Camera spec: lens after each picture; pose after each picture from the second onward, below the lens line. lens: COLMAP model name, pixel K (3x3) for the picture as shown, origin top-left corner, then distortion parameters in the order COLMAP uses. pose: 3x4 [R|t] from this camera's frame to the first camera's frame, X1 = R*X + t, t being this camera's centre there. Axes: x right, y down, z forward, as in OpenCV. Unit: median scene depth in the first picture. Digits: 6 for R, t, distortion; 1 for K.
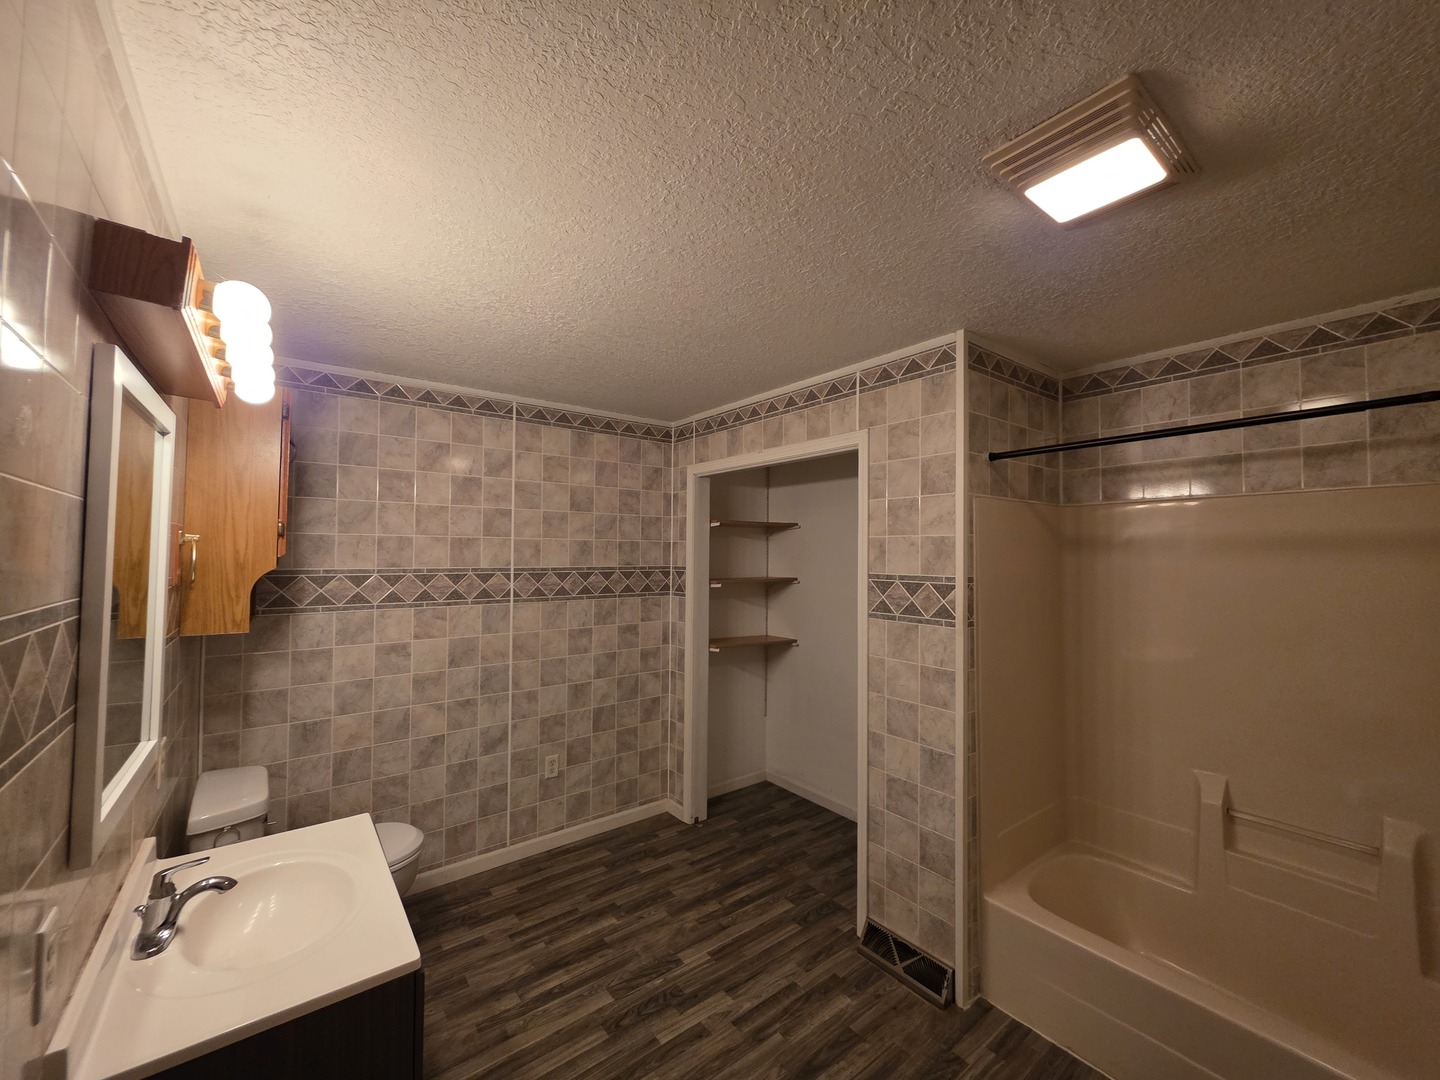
lens RADIAL K [[578.4, 0, 690.8], [0, 578.4, 538.3], [0, 0, 1]] dist [0.000053, -0.001096]
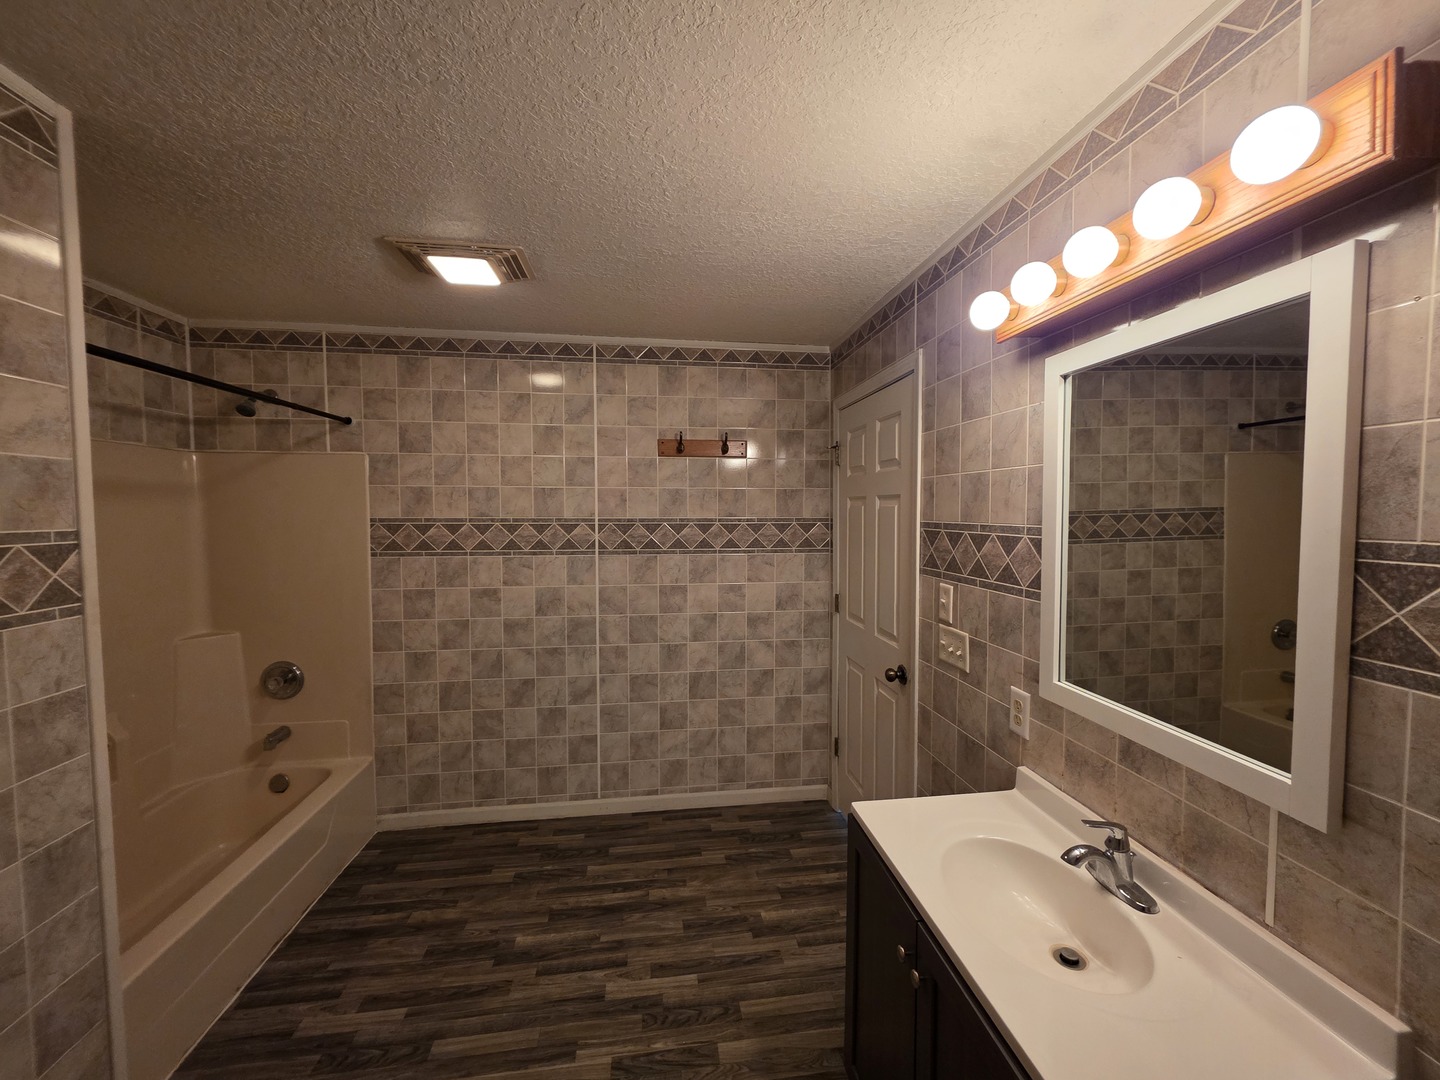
lens RADIAL K [[578.4, 0, 722.5], [0, 578.4, 530.3], [0, 0, 1]] dist [0.000053, -0.001096]
pose [[0.873108, 0.020300, -0.487105, 0.337373], [0.014343, 0.997631, 0.067284, 0.009215], [0.487317, -0.065733, 0.870748, 0.259276]]
